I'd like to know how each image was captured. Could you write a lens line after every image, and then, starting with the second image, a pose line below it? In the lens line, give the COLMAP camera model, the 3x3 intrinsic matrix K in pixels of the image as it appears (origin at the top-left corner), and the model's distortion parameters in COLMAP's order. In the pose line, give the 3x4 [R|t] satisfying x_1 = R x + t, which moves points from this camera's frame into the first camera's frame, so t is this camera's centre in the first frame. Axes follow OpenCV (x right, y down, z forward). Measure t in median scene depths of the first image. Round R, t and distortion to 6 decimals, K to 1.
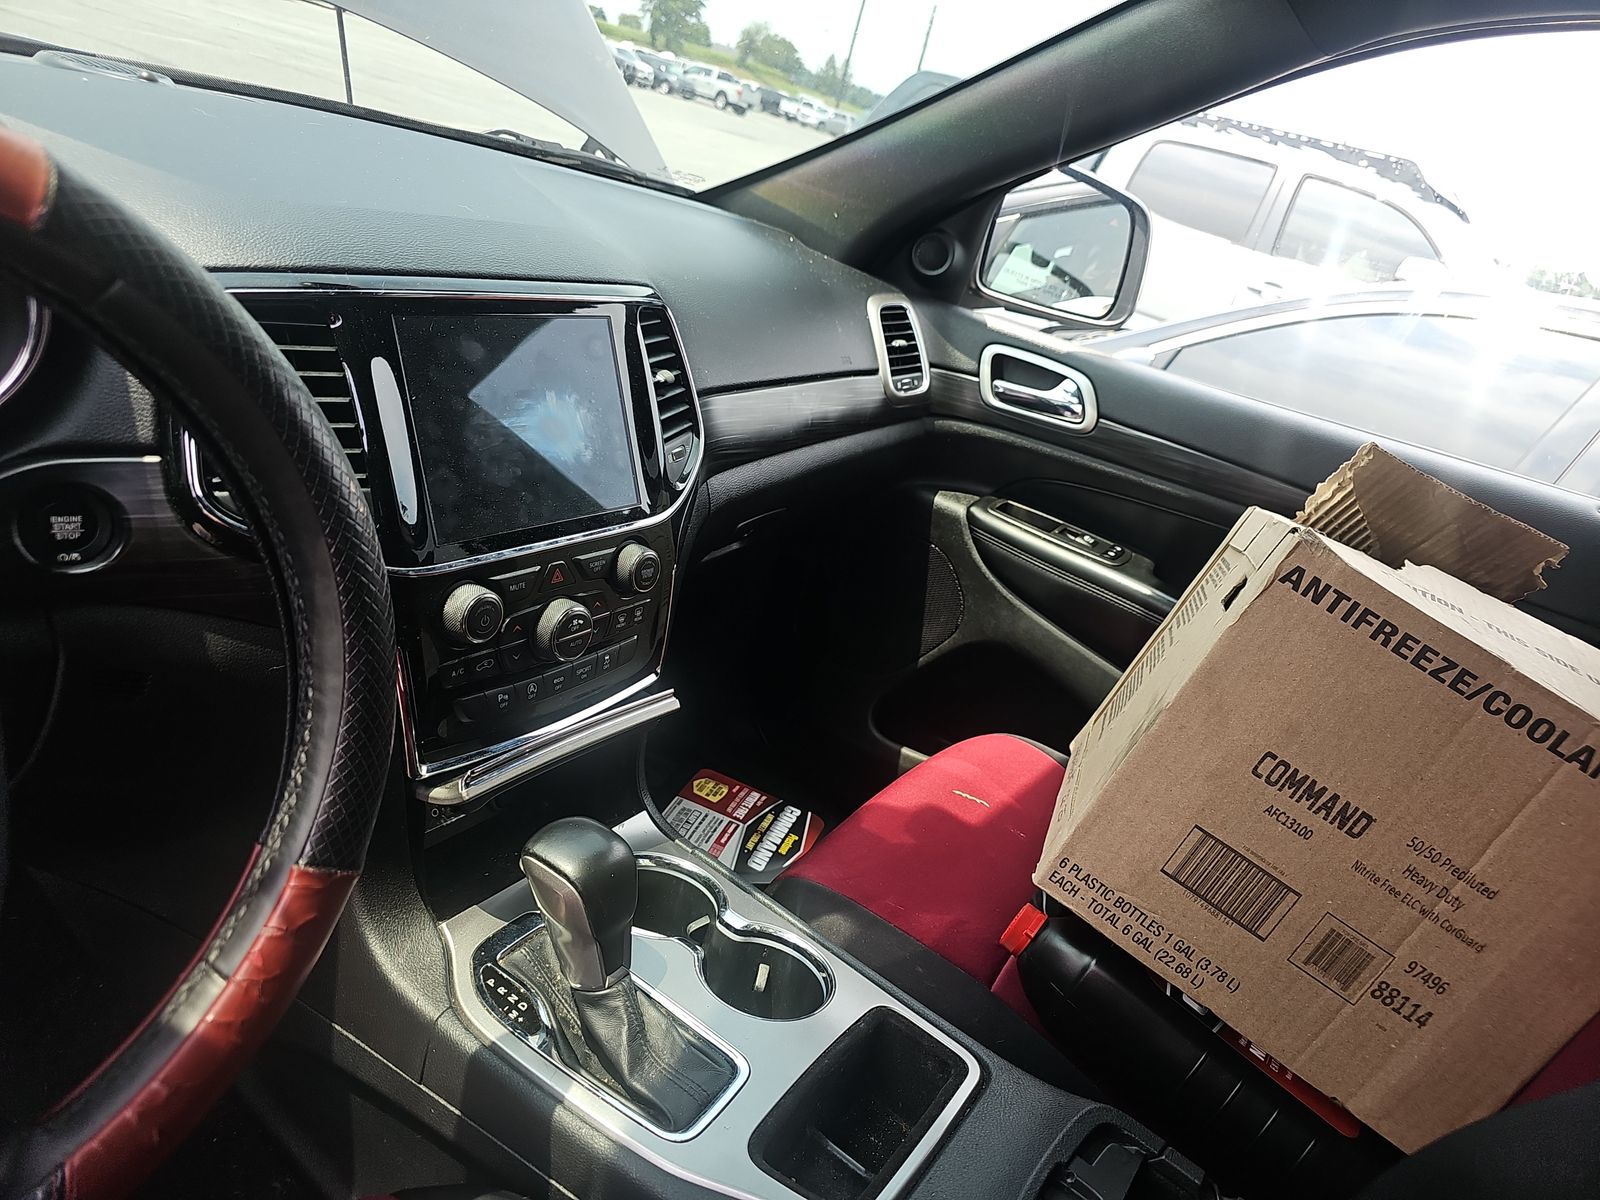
lens RADIAL K [[1075.4, 0, 805.0], [0, 1075.4, 598.9], [0, 0, 1]] dist [0.054032, -0.053998]
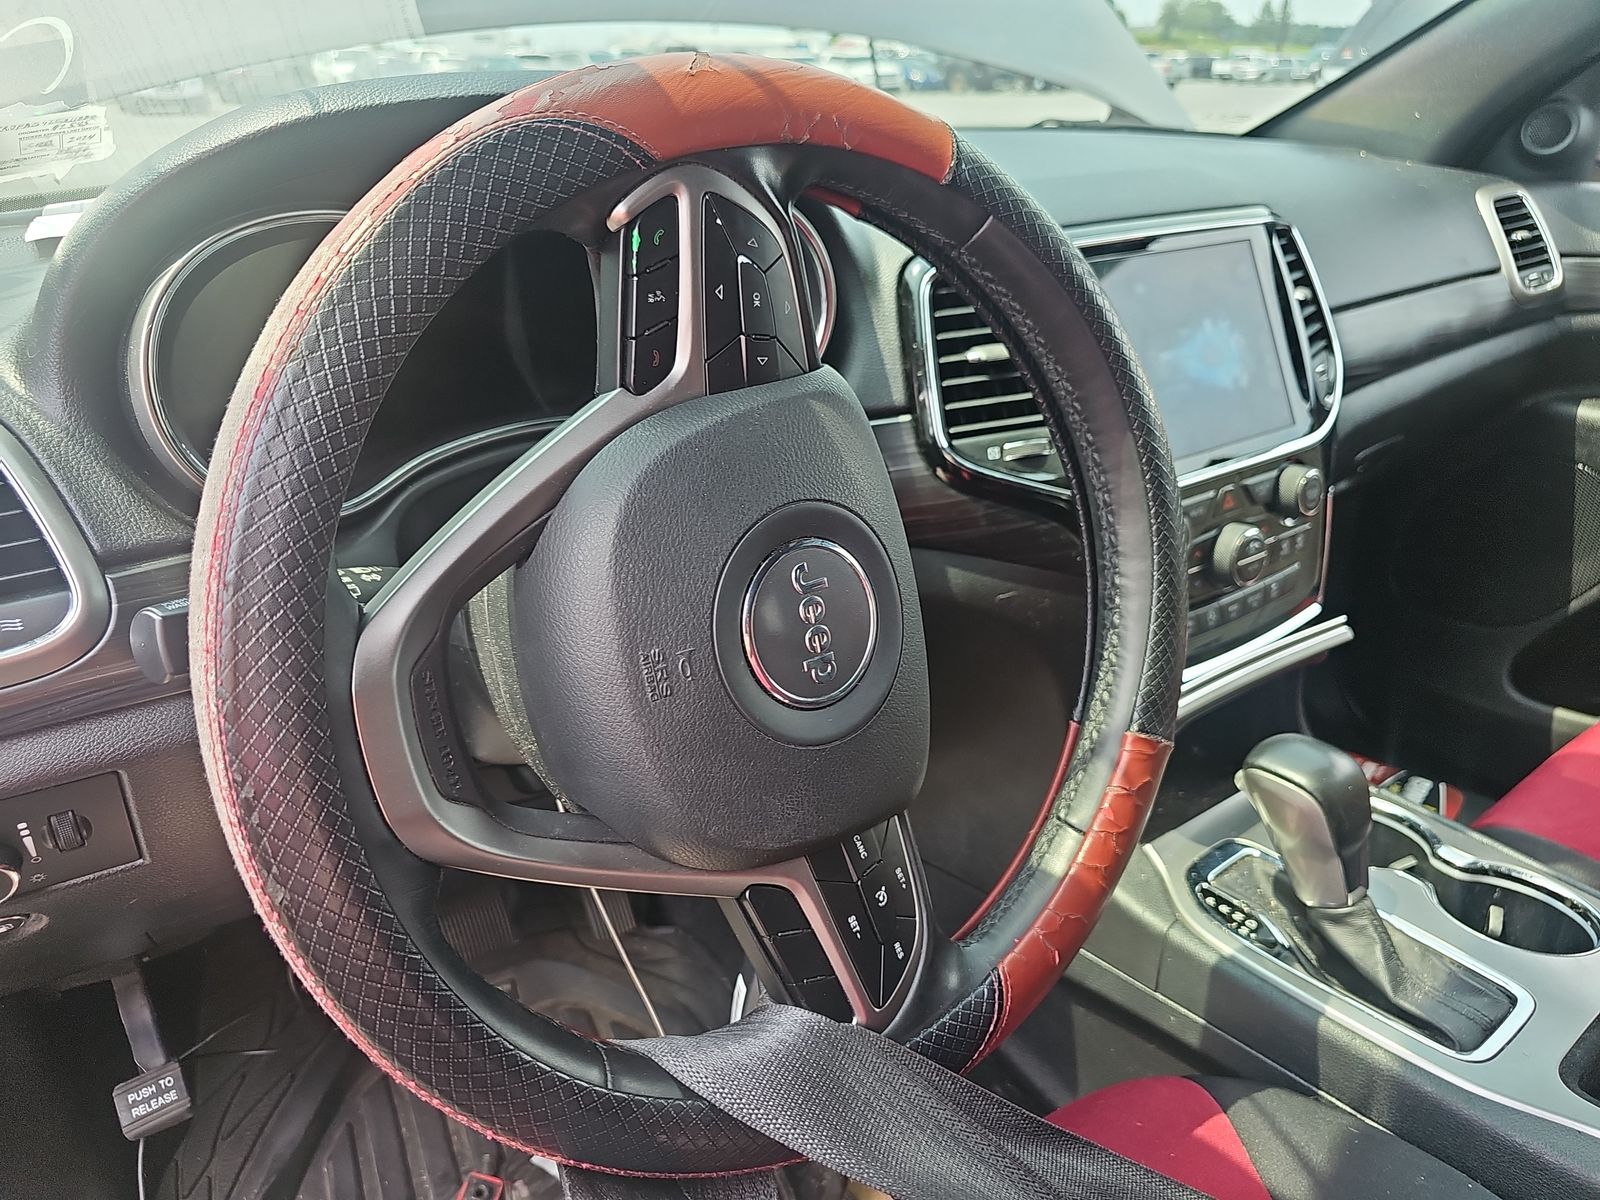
lens RADIAL K [[1095.6, 0, 800.0], [0, 1095.6, 600.0], [0, 0, 1]] dist [0.043183, -0.044269]
pose [[0.909128, -0.083654, -0.408030, -0.159889], [0.076572, 0.996495, -0.033690, 0.064914], [0.409418, -0.000615, 0.912347, -0.080281]]
